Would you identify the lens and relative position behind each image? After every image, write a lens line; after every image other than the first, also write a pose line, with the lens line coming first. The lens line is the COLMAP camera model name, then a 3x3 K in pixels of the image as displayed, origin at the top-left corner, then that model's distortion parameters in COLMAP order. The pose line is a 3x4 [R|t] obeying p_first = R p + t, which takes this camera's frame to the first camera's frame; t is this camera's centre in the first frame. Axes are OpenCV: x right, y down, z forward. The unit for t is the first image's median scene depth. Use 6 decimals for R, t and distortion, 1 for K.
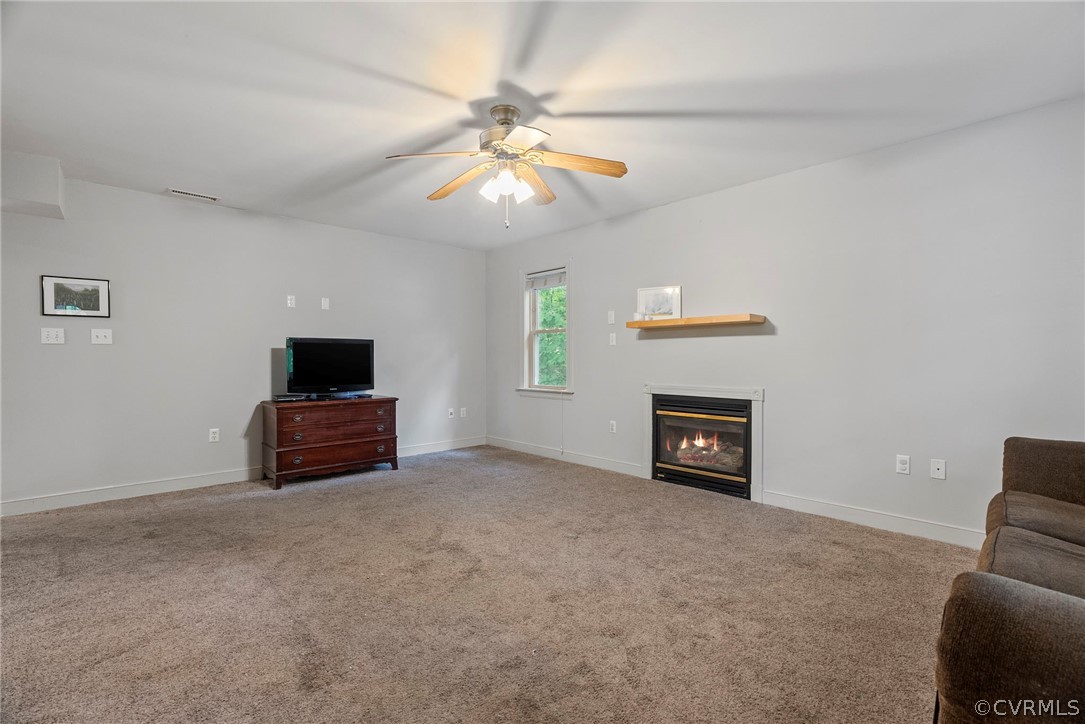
lens RADIAL K [[484.0, 0, 545.9], [0, 484.0, 364.8], [0, 0, 1]] dist [-0.009586, 0.001484]
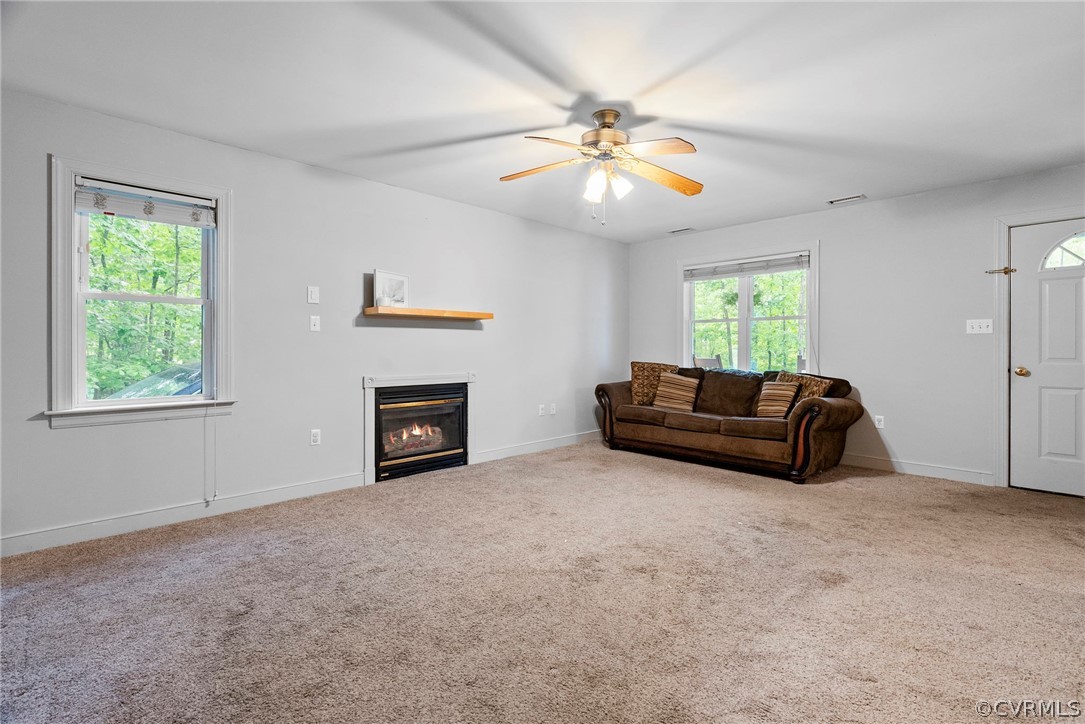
lens RADIAL K [[508.9, 0, 537.6], [0, 508.9, 352.4], [0, 0, 1]] dist [-0.006957, 0.000399]
pose [[-0.024228, -0.006865, 0.999683, -0.801061], [0.012153, 0.999901, 0.007161, -0.009560], [-0.999633, 0.012323, -0.024143, 0.788521]]
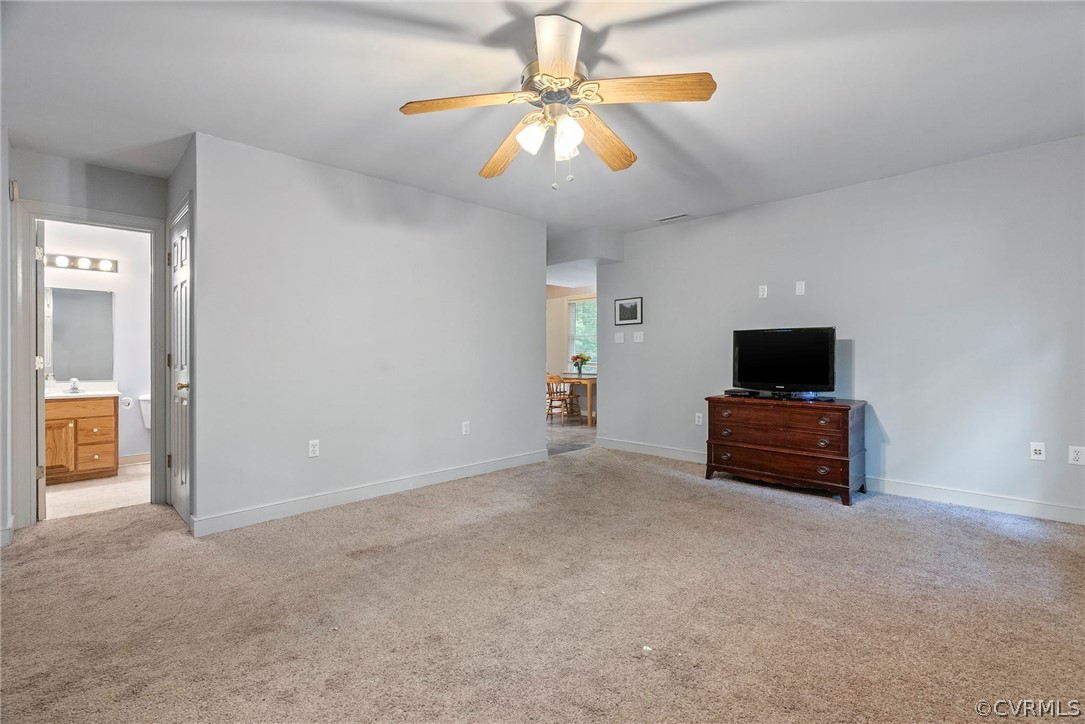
lens RADIAL K [[484.0, 0, 550.8], [0, 484.0, 355.6], [0, 0, 1]] dist [-0.009586, 0.001484]
pose [[0.045732, 0.006850, -0.998930, 0.481808], [-0.006540, 0.999957, 0.006558, -0.011097], [0.998932, 0.006233, 0.045775, 0.644652]]
